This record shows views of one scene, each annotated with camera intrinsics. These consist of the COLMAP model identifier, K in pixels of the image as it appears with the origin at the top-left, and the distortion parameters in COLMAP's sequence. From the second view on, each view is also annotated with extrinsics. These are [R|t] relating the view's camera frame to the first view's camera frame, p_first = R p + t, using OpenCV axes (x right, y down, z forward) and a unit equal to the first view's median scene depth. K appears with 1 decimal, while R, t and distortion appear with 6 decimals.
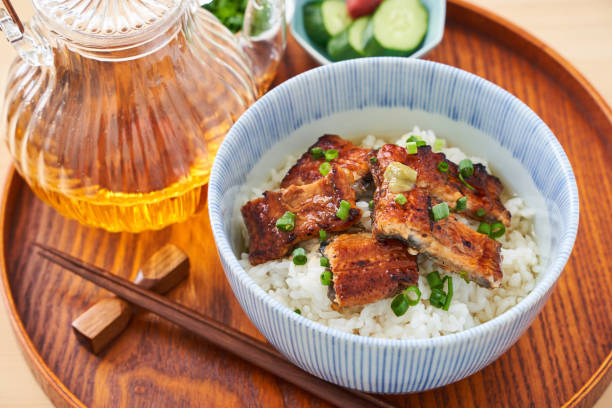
lens RADIAL K [[1186.2, 0, 304.9], [0, 1186.2, 210.1], [0, 0, 1]] dist [0.474660, 0.232928]
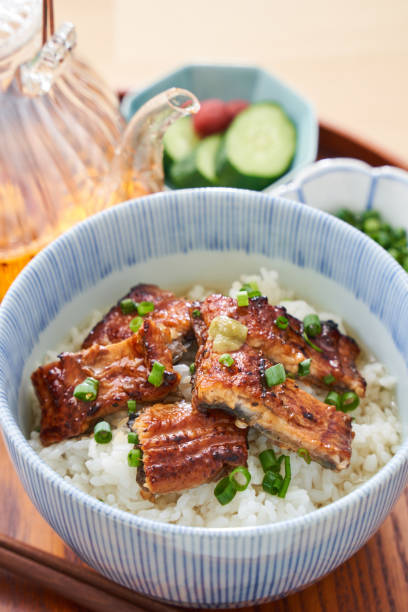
lens RADIAL K [[1840.5, 0, 204.0], [0, 1840.5, 306.0], [0, 0, 1]] dist [0.906919, 1.150656]
pose [[0.999753, 0.000334, 0.022237, 0.035729], [0.001126, 0.997845, -0.065609, 0.035697], [-0.022211, 0.065618, 0.997598, -0.257238]]
